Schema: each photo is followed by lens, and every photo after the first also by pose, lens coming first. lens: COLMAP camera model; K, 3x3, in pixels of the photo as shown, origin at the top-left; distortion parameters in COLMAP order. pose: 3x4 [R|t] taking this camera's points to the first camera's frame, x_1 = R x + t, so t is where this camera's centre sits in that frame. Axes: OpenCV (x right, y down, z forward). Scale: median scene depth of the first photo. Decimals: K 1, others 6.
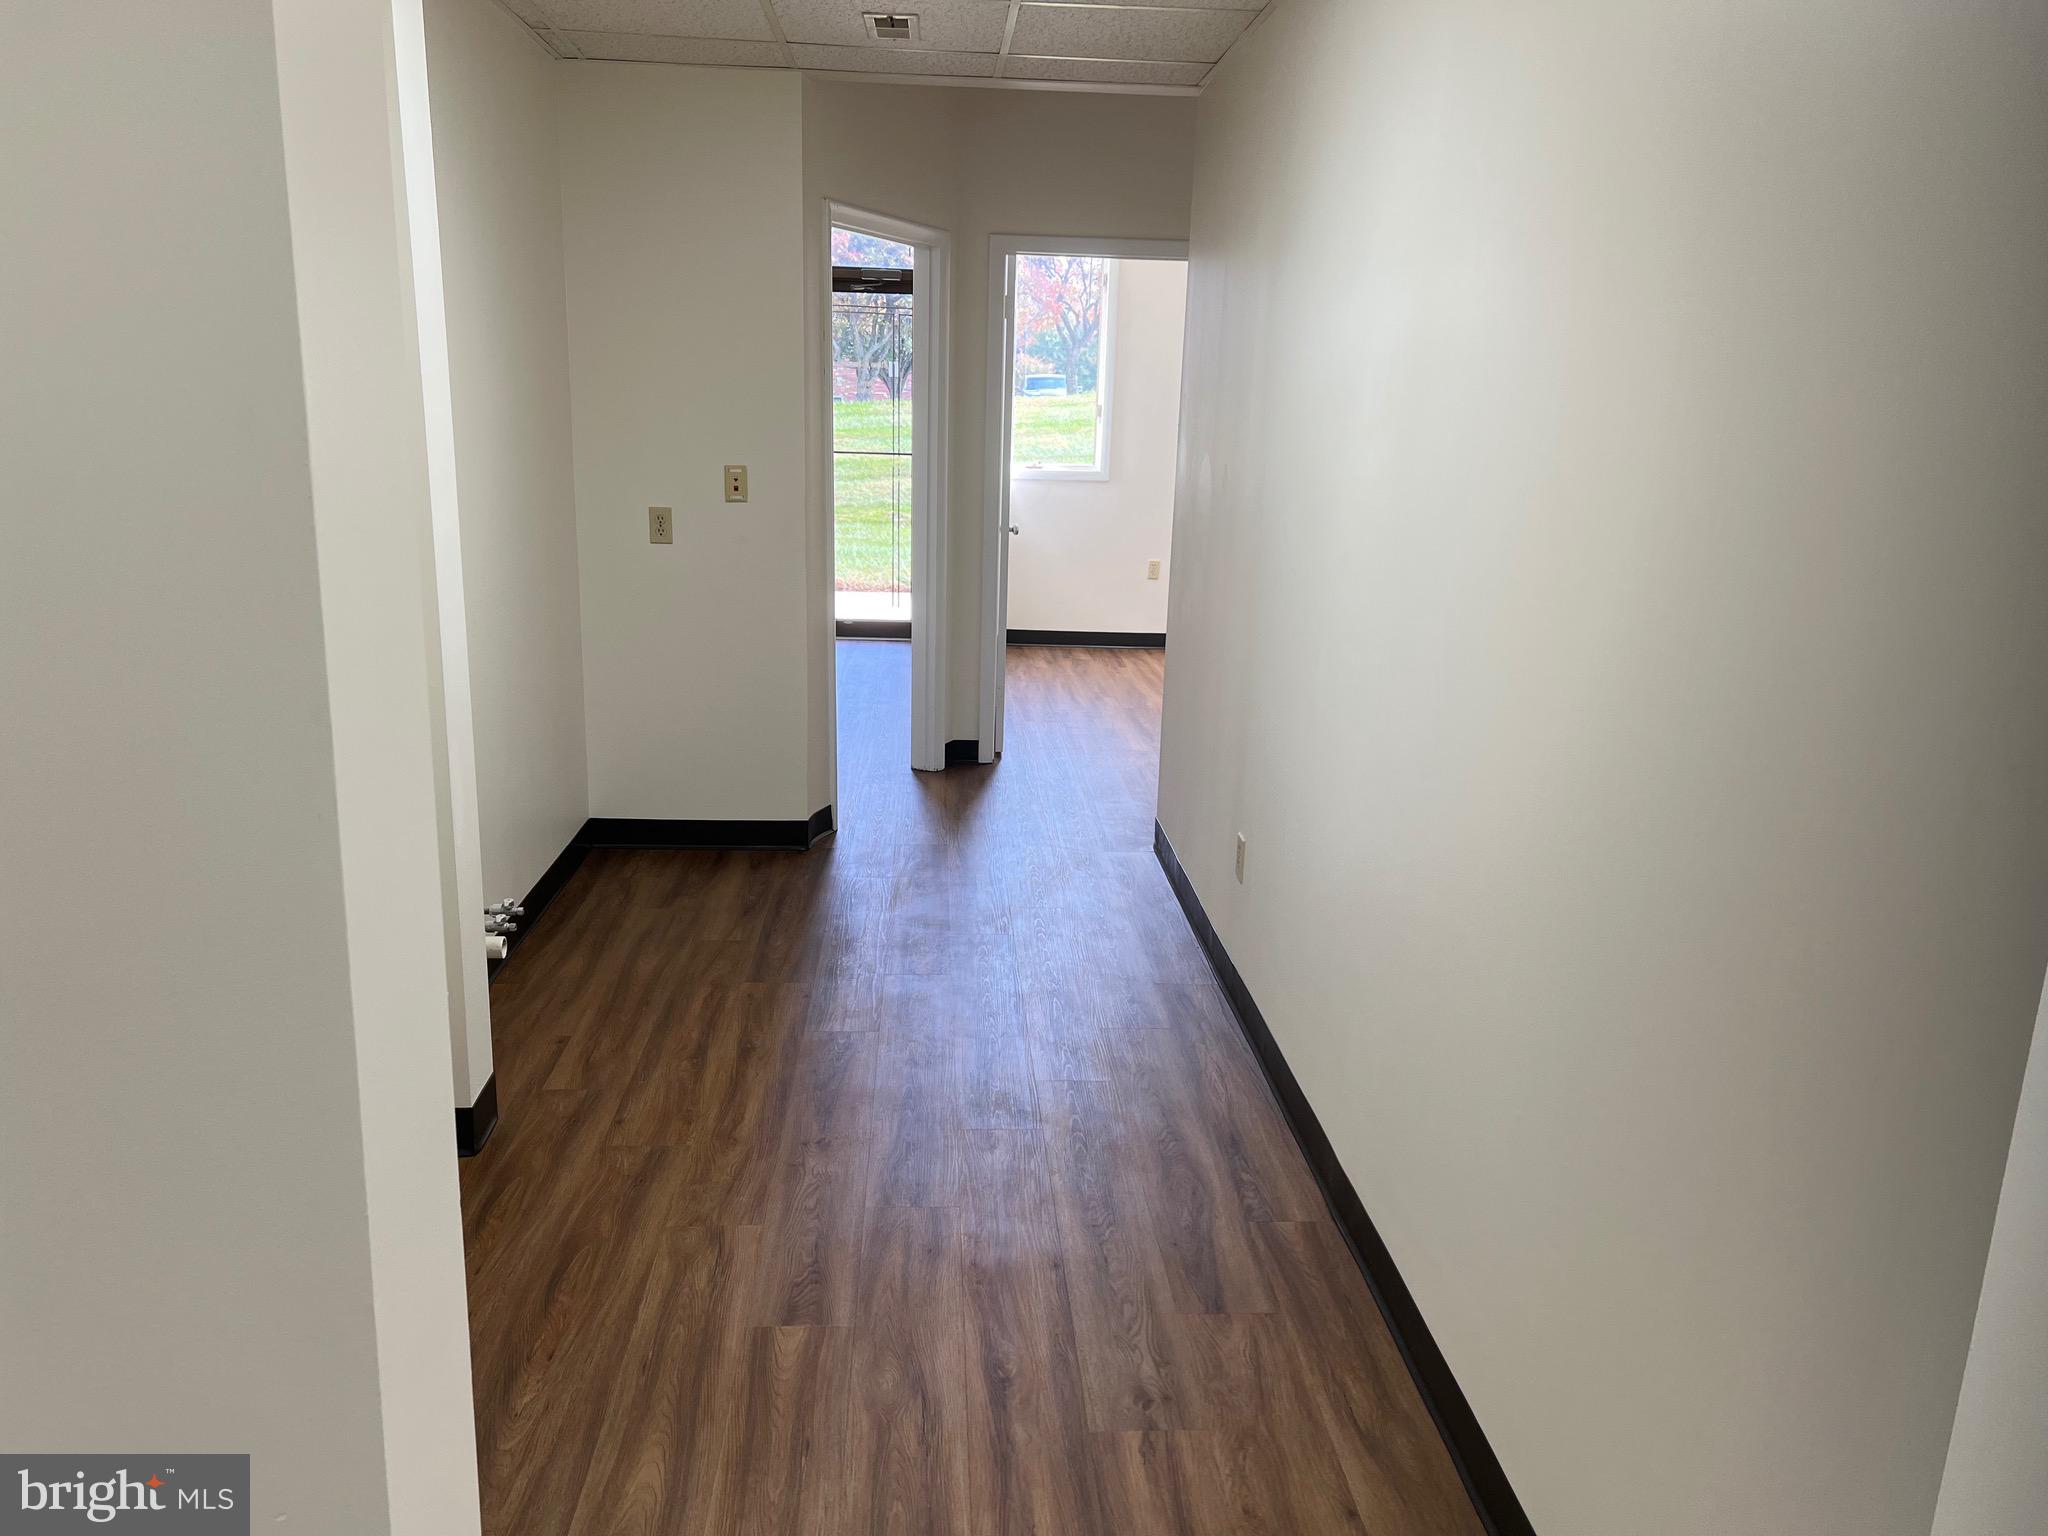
lens RADIAL K [[1529.0, 0, 1022.6], [0, 1529.0, 779.8], [0, 0, 1]] dist [0.076939, -0.077093]
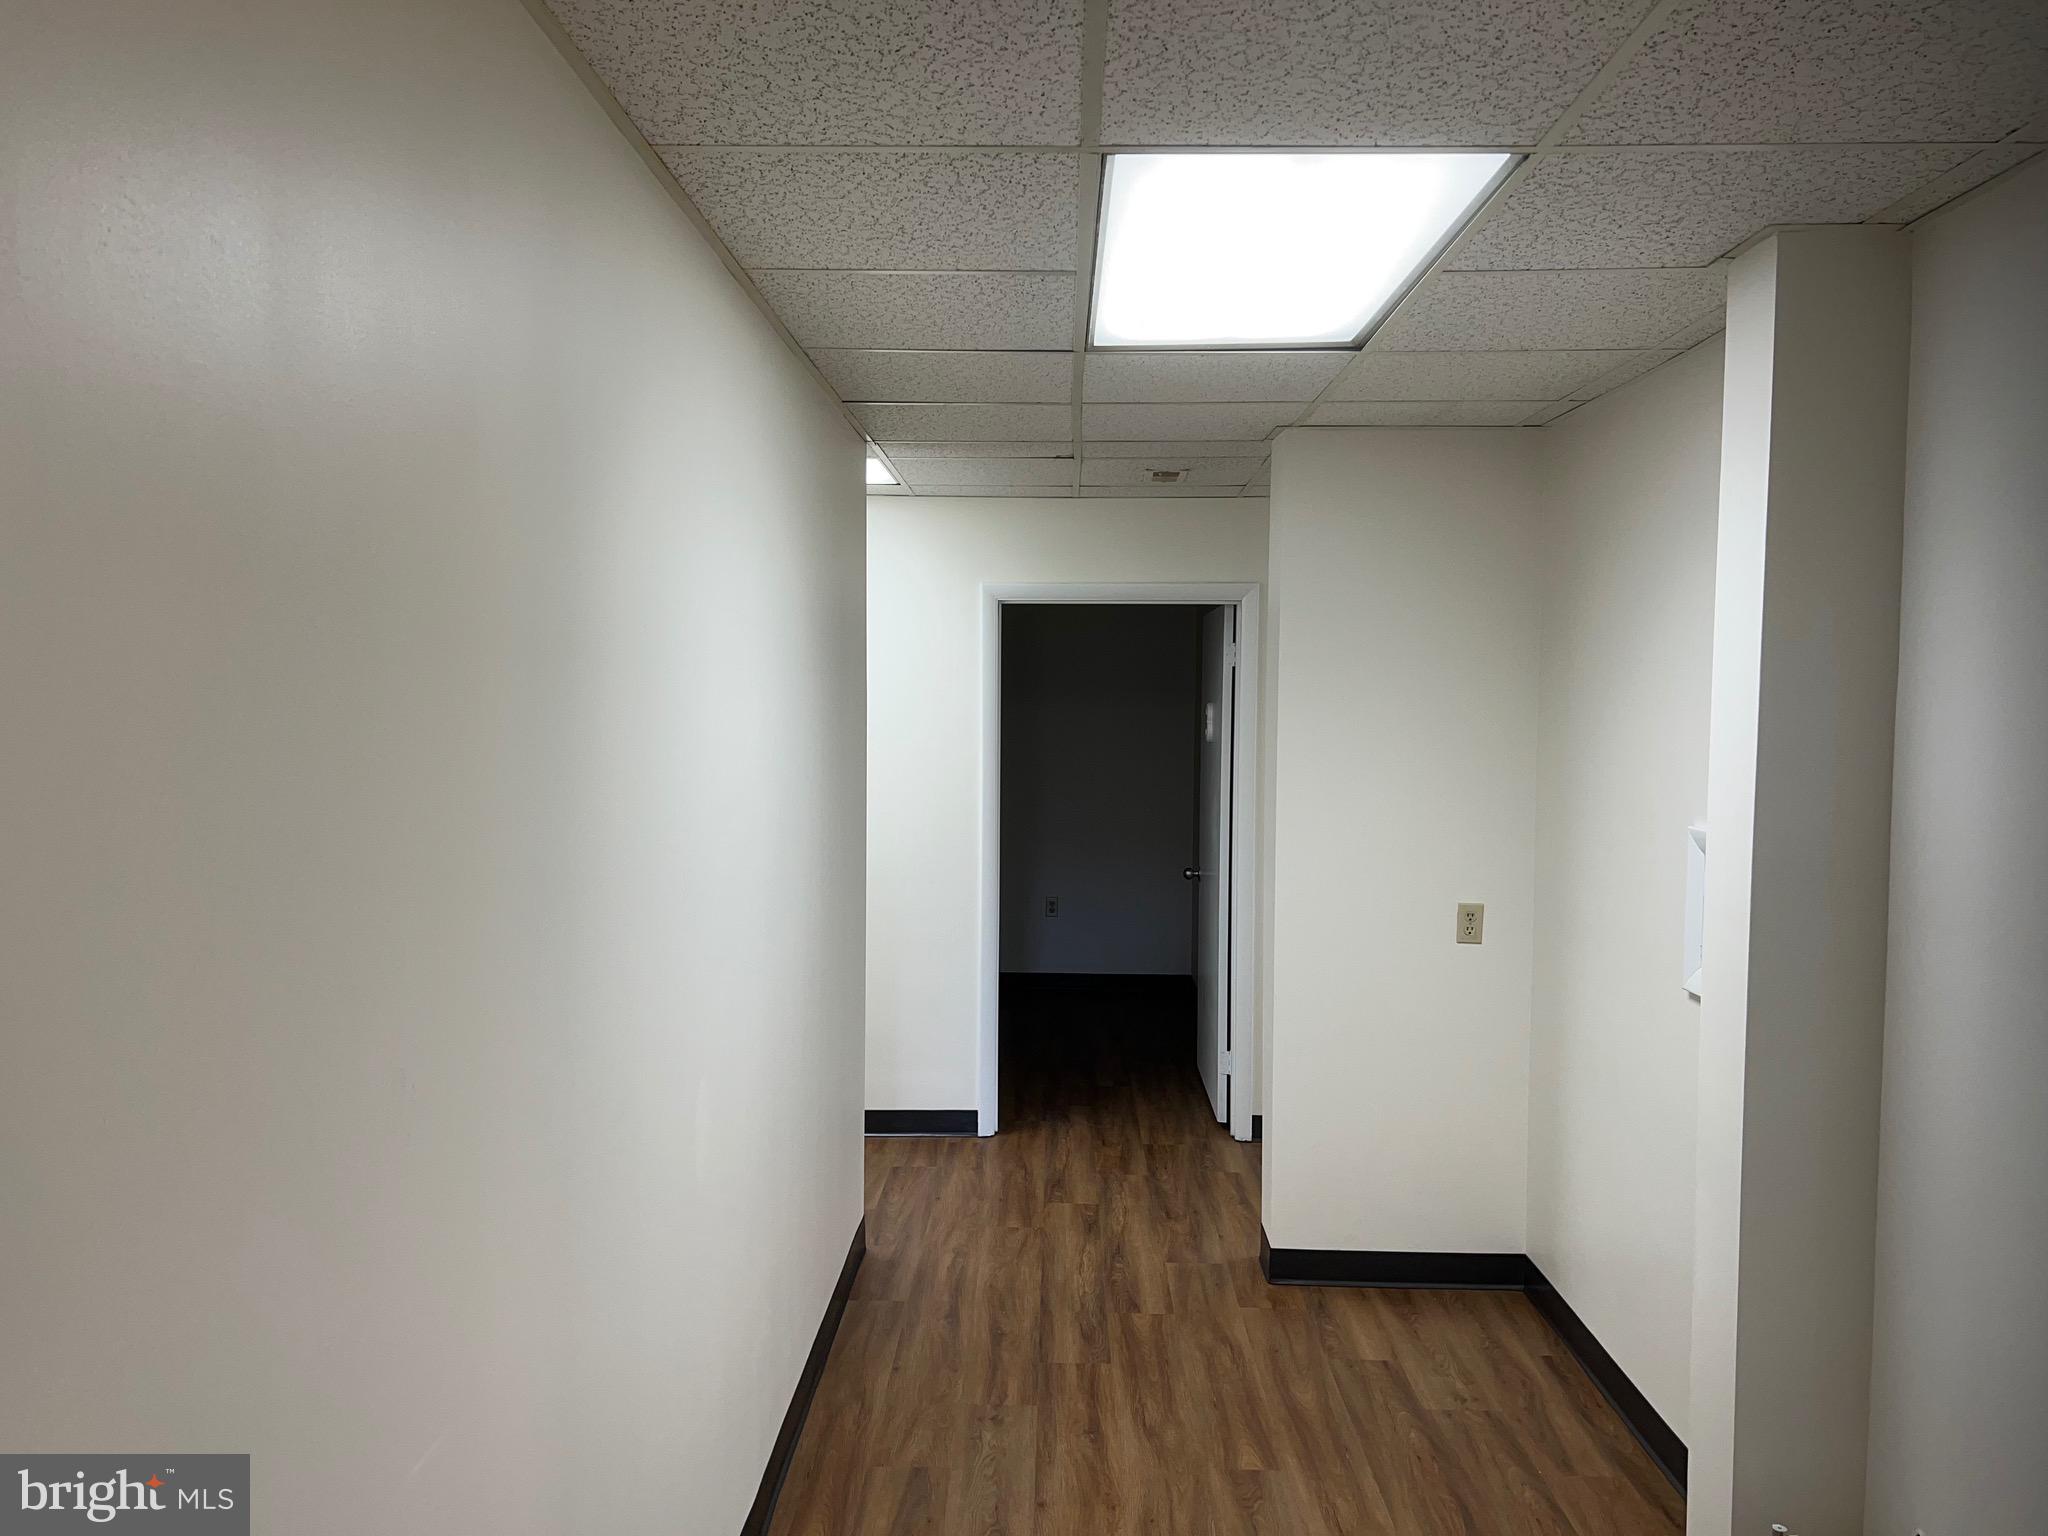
lens RADIAL K [[1529.0, 0, 1022.6], [0, 1529.0, 779.8], [0, 0, 1]] dist [0.076939, -0.077093]
pose [[-0.995807, -0.040099, 0.082227, -0.043109], [-0.013094, 0.952036, 0.305707, -0.623790], [-0.090542, 0.303348, -0.948568, 2.170441]]
